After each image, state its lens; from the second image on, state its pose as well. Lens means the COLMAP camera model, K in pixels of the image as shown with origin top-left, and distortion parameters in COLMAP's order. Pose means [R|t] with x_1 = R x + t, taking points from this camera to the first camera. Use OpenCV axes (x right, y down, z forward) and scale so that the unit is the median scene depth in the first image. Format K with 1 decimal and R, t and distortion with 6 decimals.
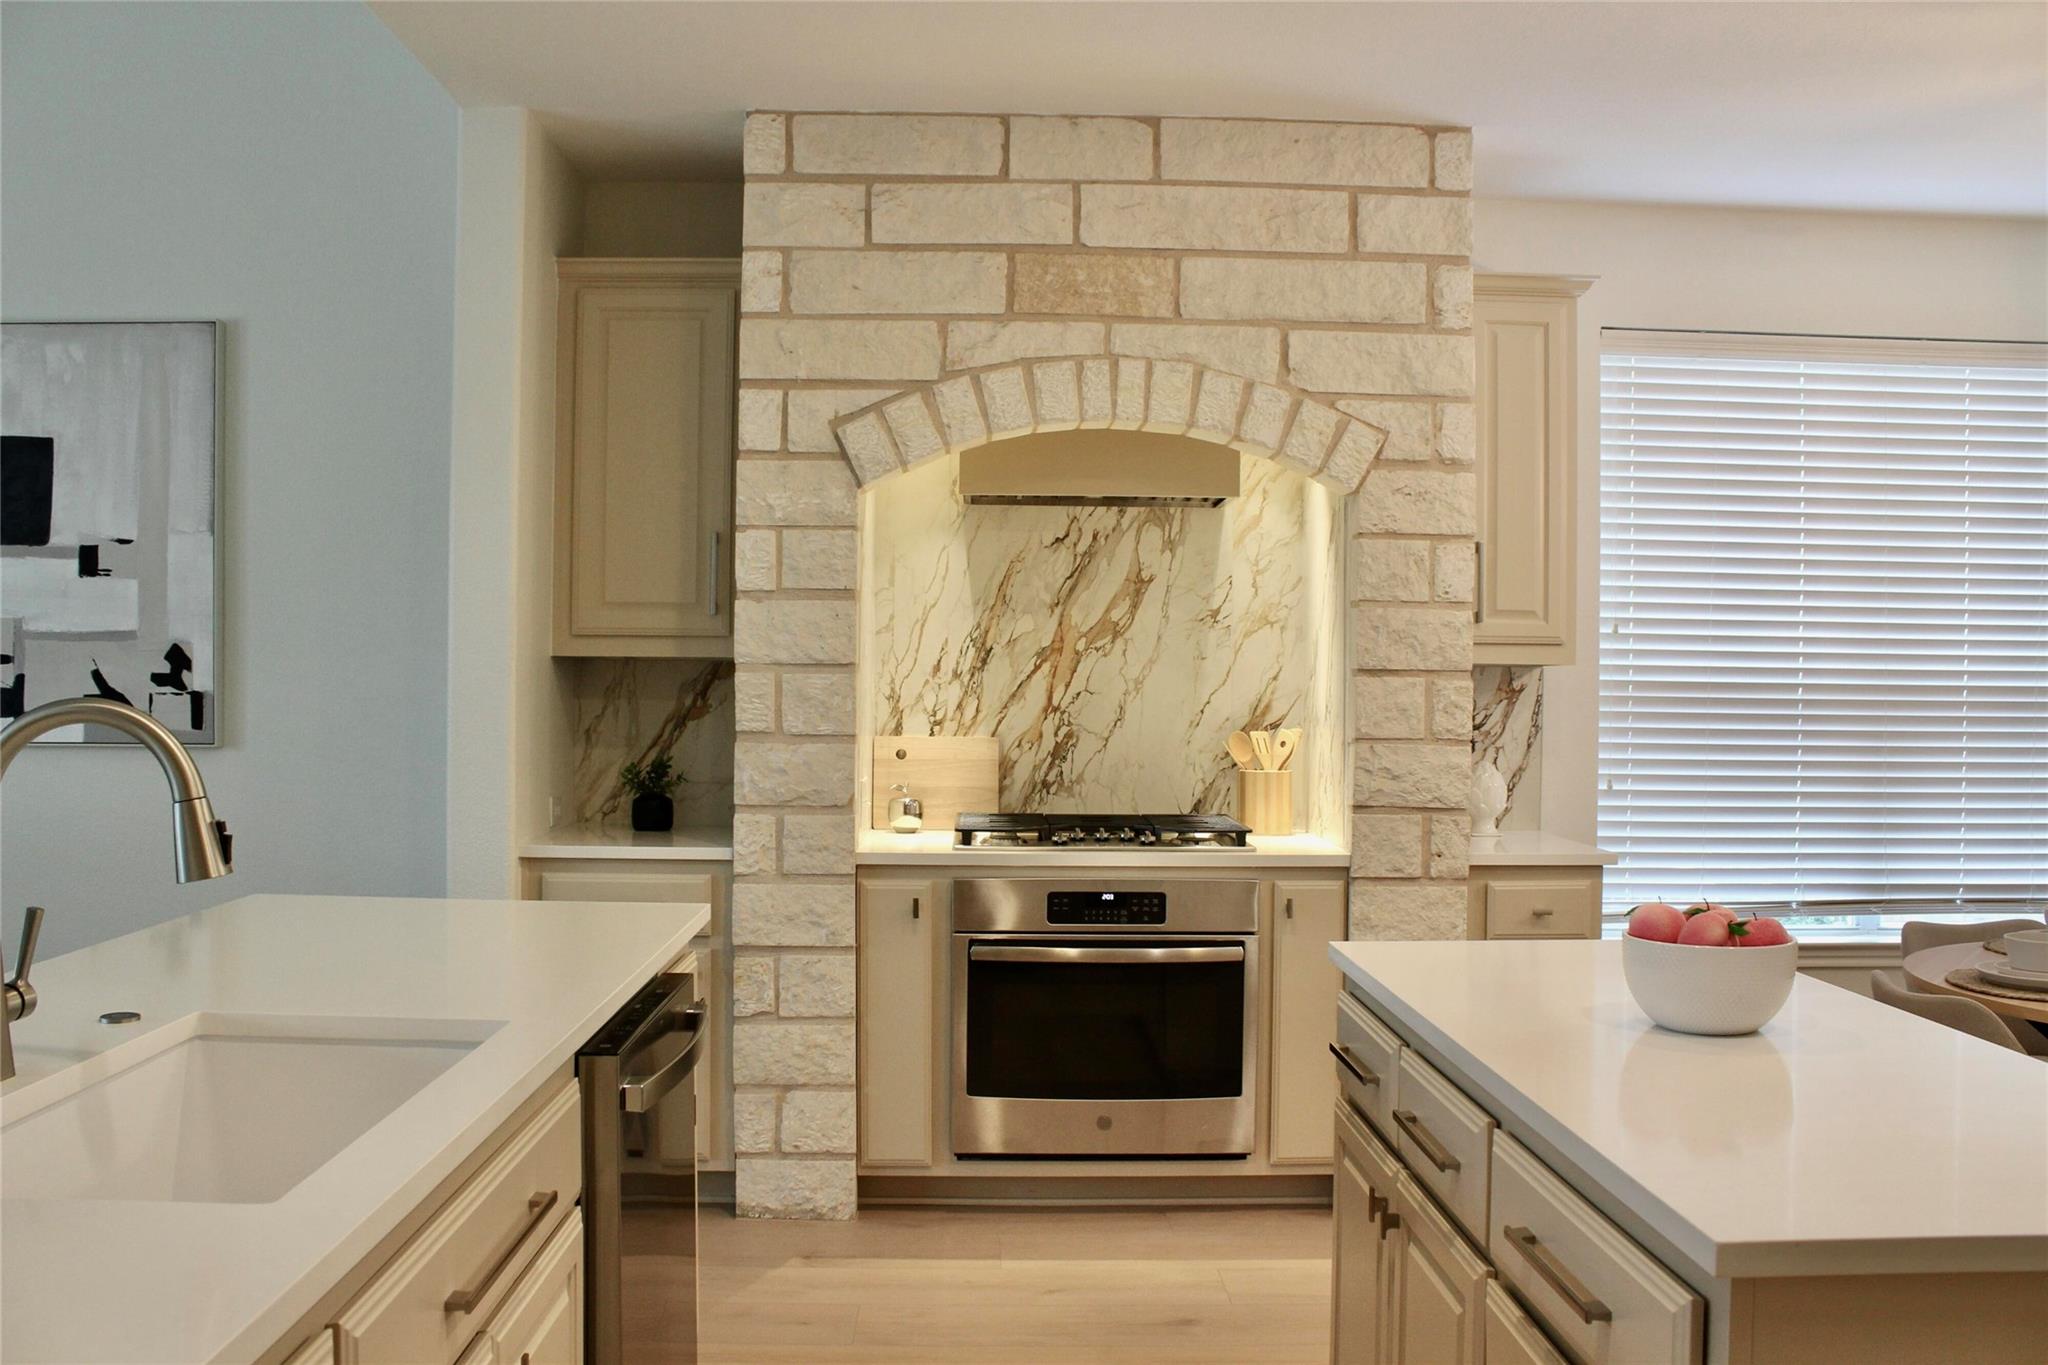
lens RADIAL K [[1717.5, 0, 1000.5], [0, 1717.5, 688.4], [0, 0, 1]] dist [-0.166505, 0.153636]
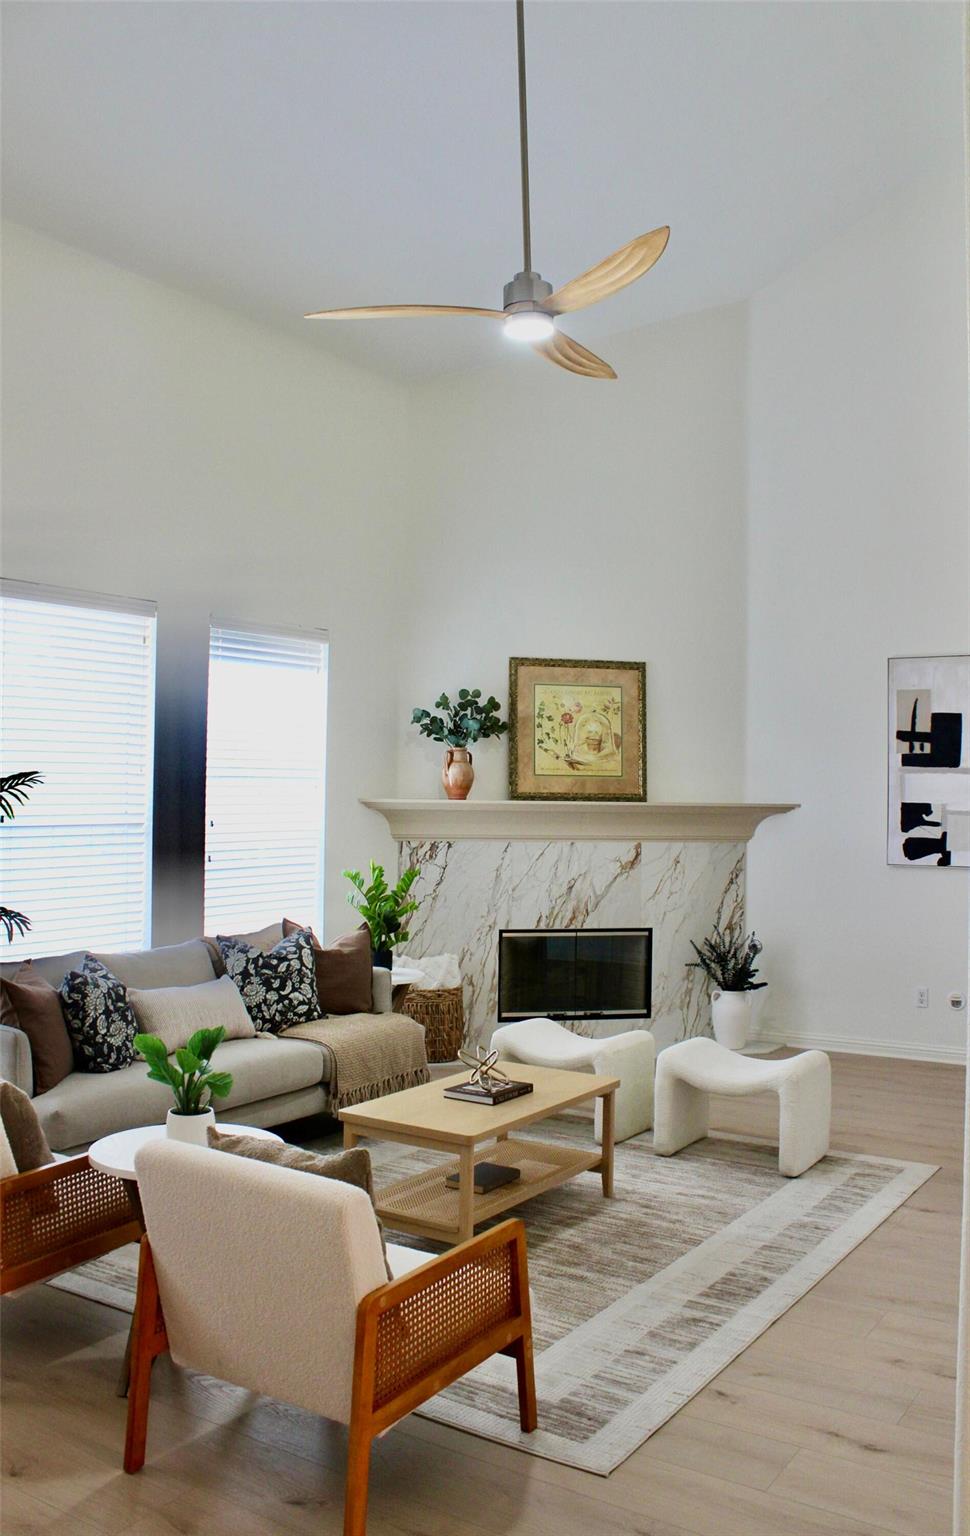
lens RADIAL K [[1315.6, 0, 505.3], [0, 1315.6, 755.8], [0, 0, 1]] dist [-0.168120, 0.142724]
pose [[0.830237, -0.012452, -0.557272, -0.187508], [-0.009139, 0.999312, -0.035944, -0.045498], [0.557336, 0.034935, 0.829552, -0.689334]]
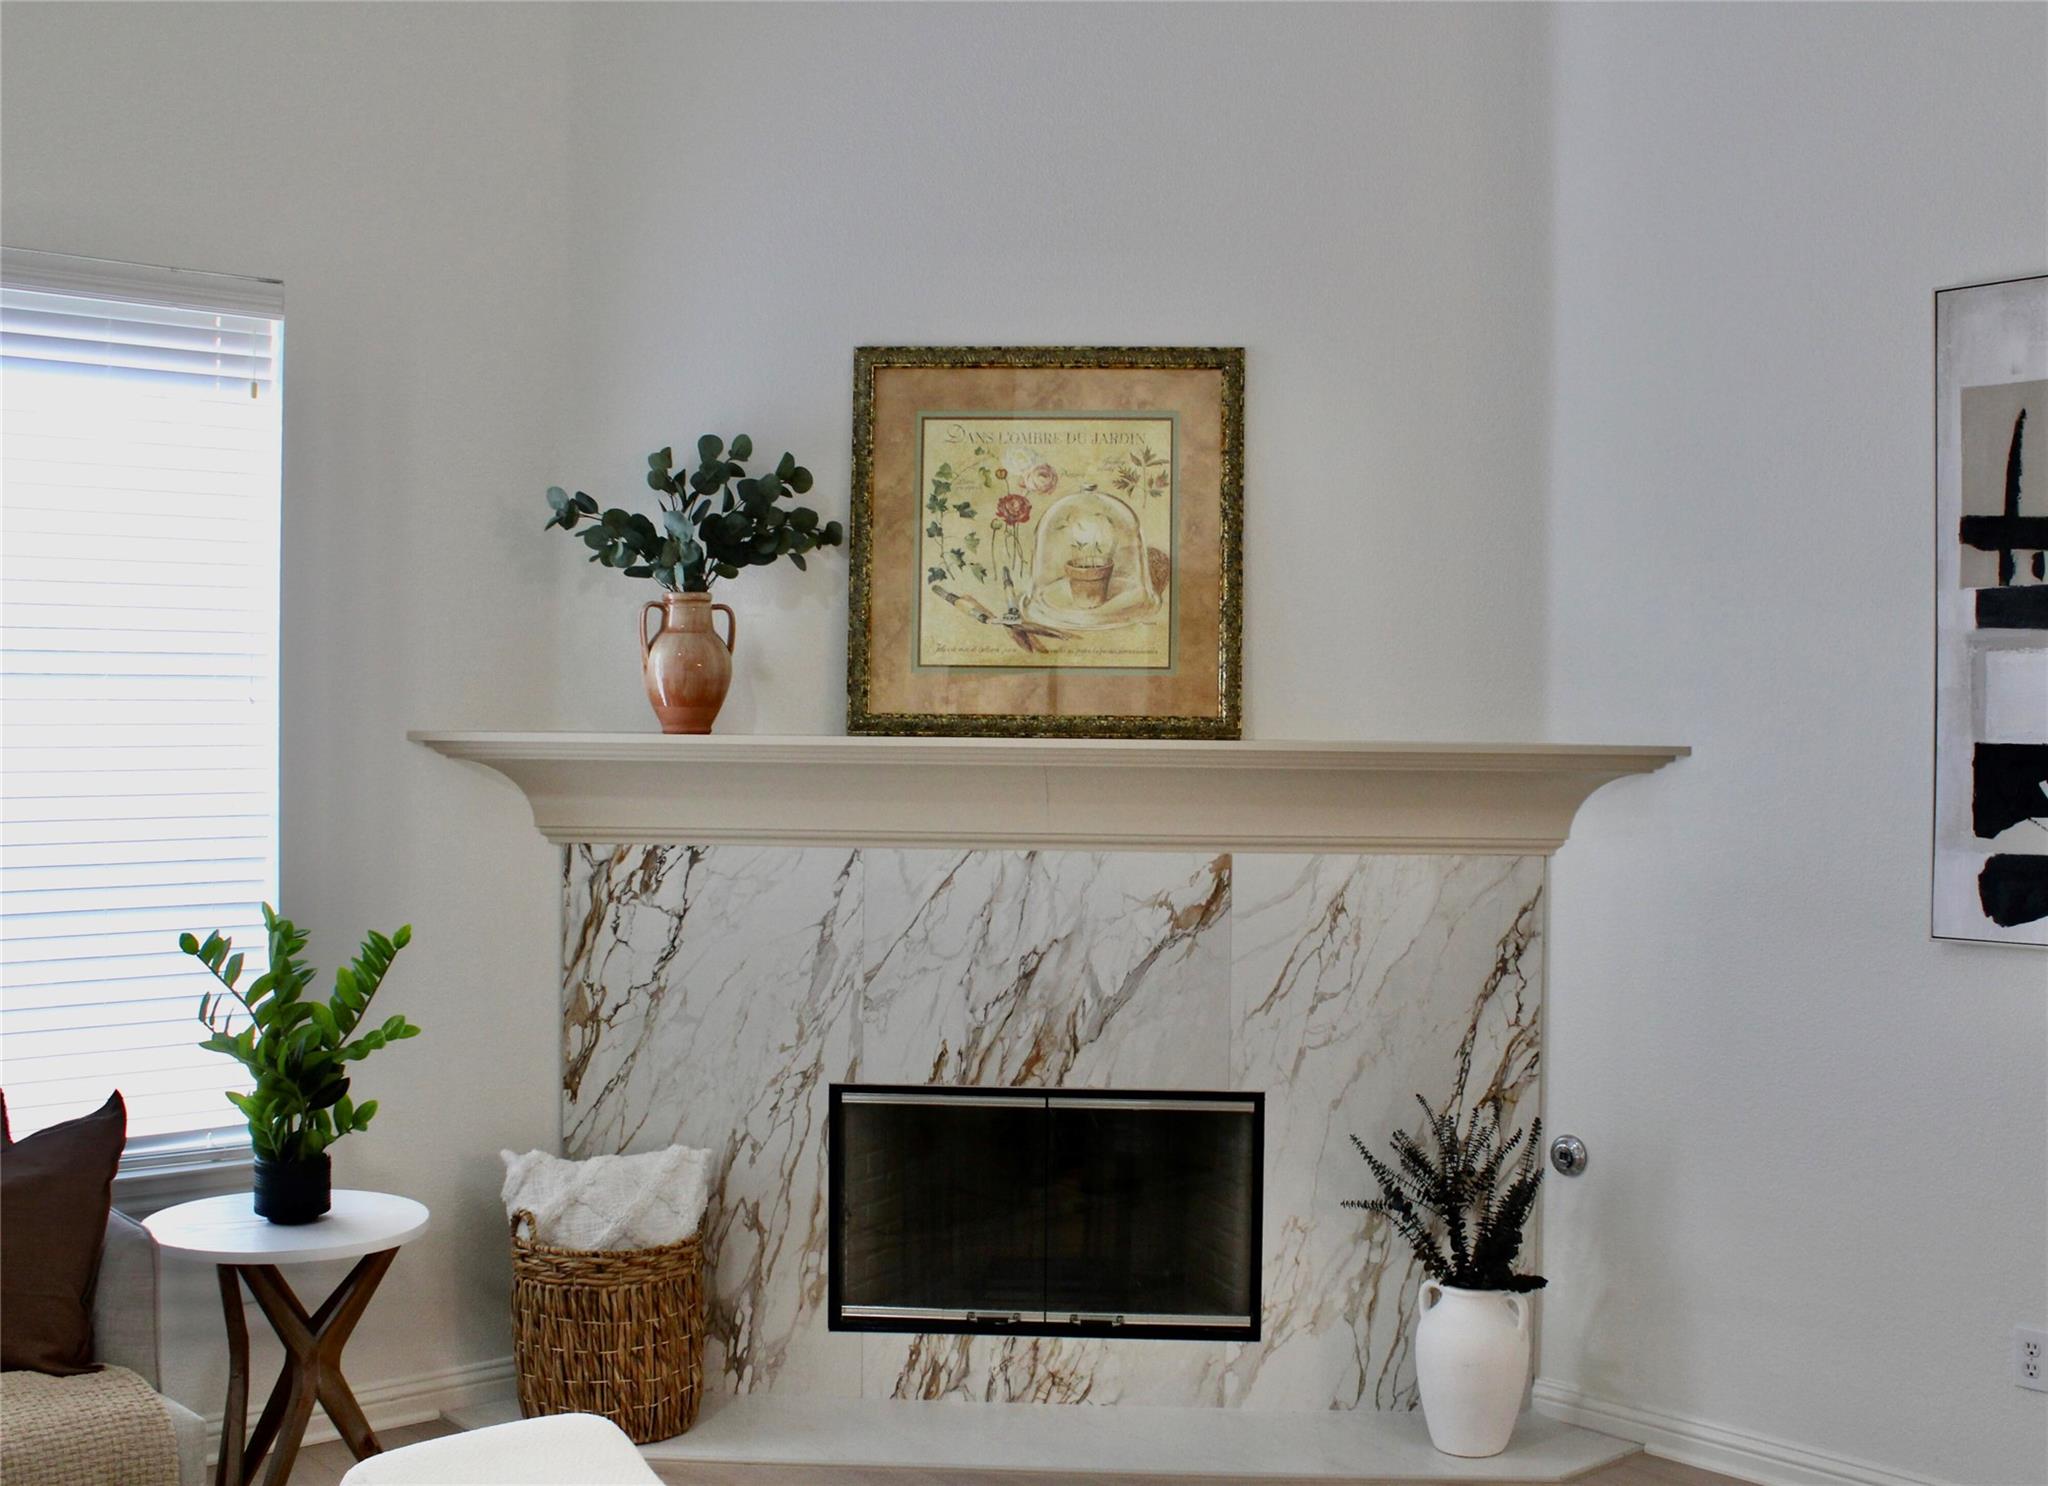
lens RADIAL K [[2209.7, 0, 1096.7], [0, 2209.7, 757.4], [0, 0, 1]] dist [-0.117503, 0.037073]
pose [[0.656771, 0.011455, -0.754003, -0.271030], [-0.008359, 0.999934, 0.007910, -0.048329], [0.754044, 0.001107, 0.656823, 0.214185]]
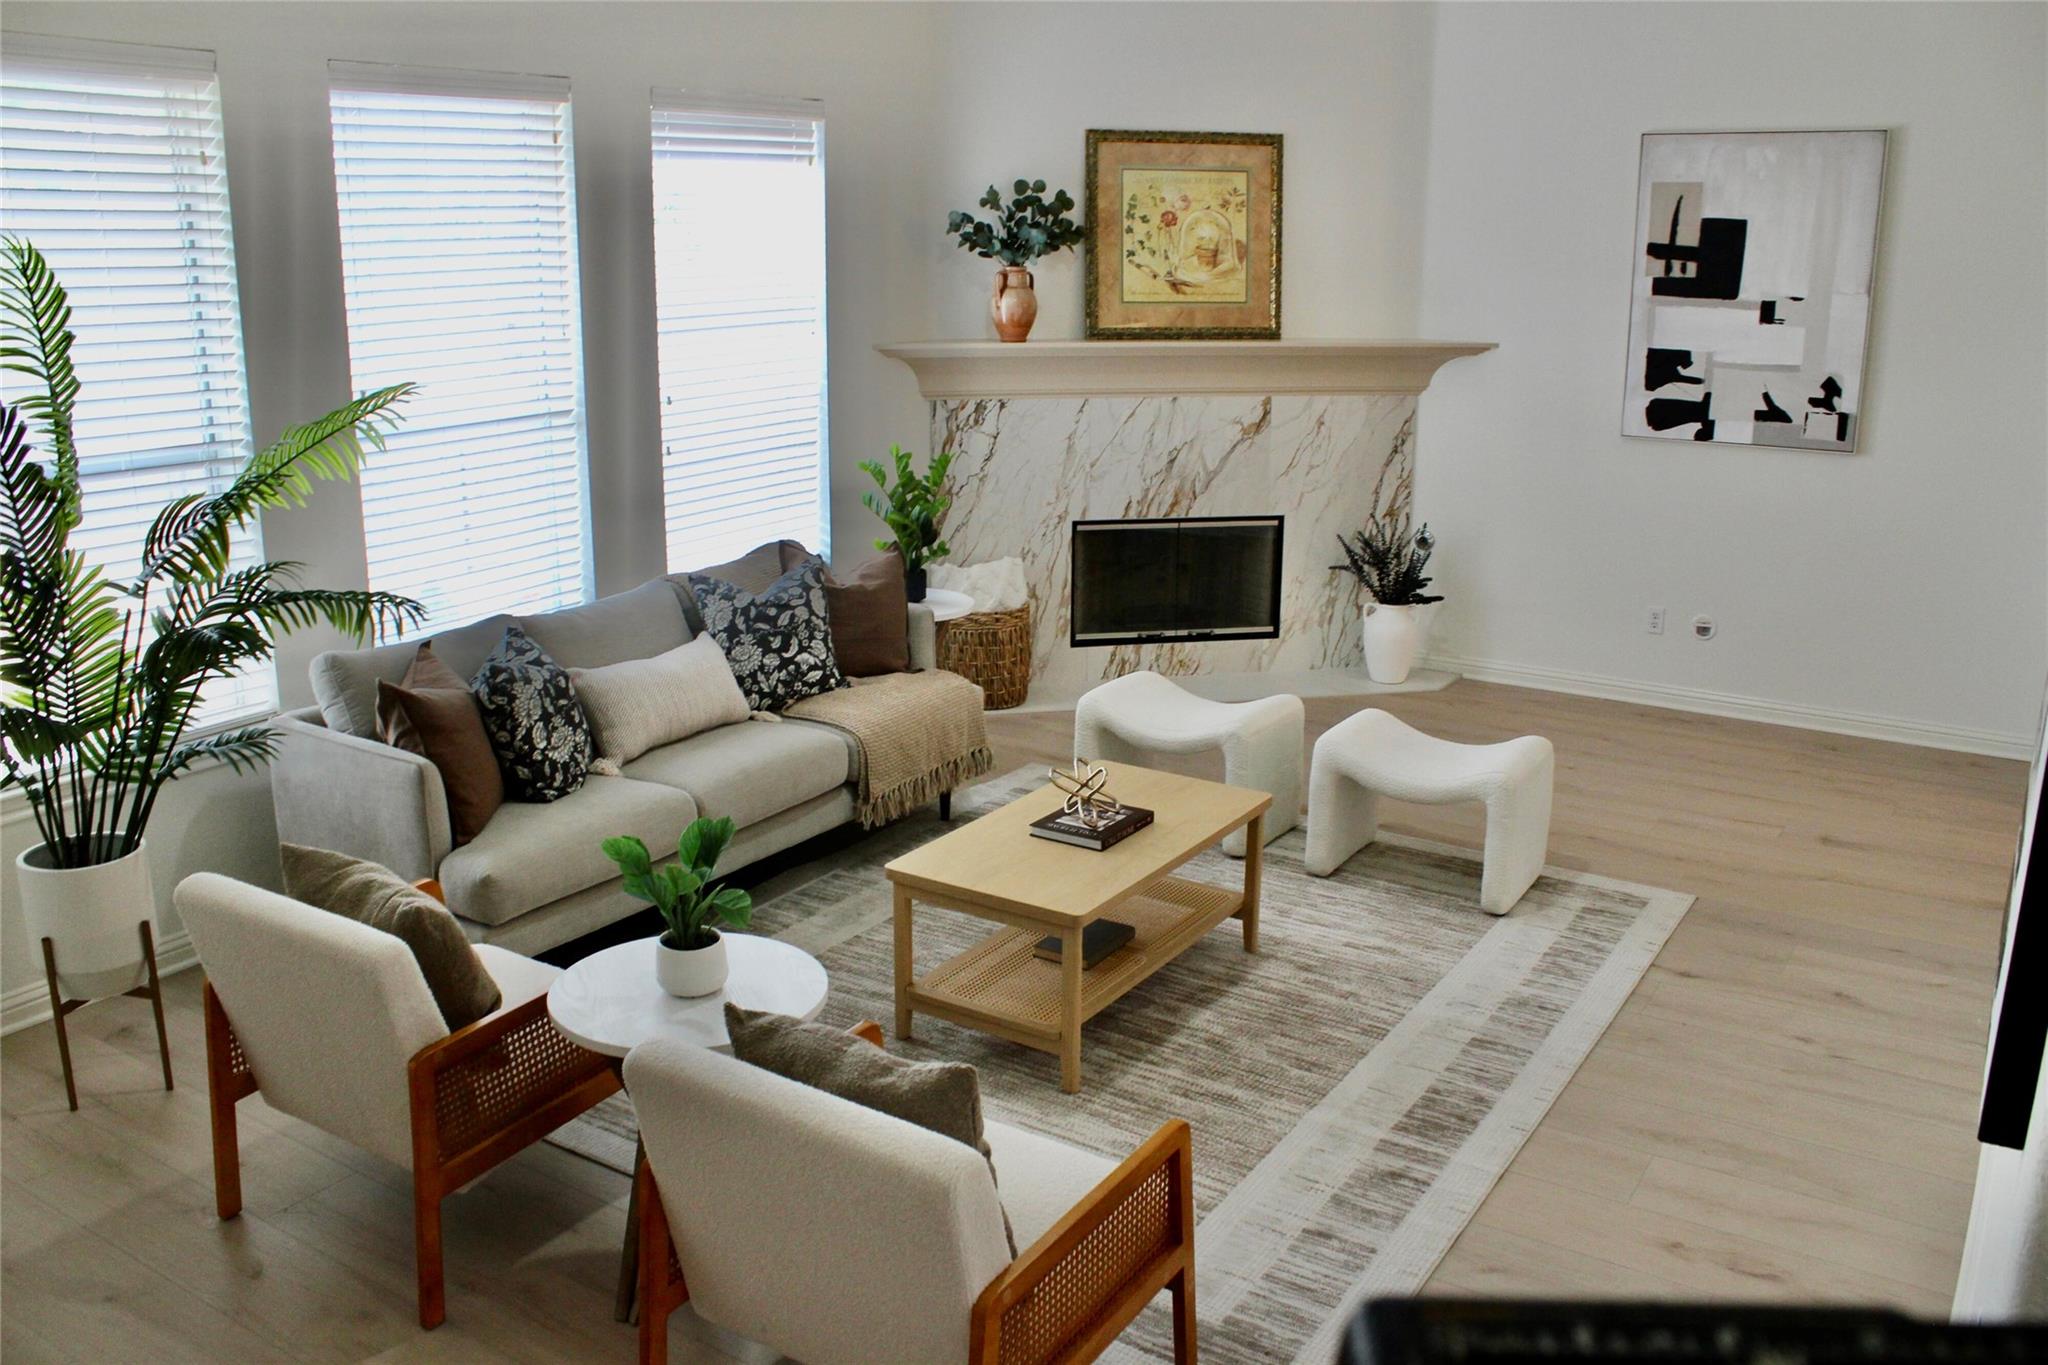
lens RADIAL K [[1717.5, 0, 1000.5], [0, 1717.5, 688.4], [0, 0, 1]] dist [-0.166505, 0.153636]
pose [[0.820682, 0.142264, -0.553391, -0.306522], [0.001429, 0.967994, 0.250967, -0.140233], [0.571383, -0.206755, 0.794213, -0.603316]]
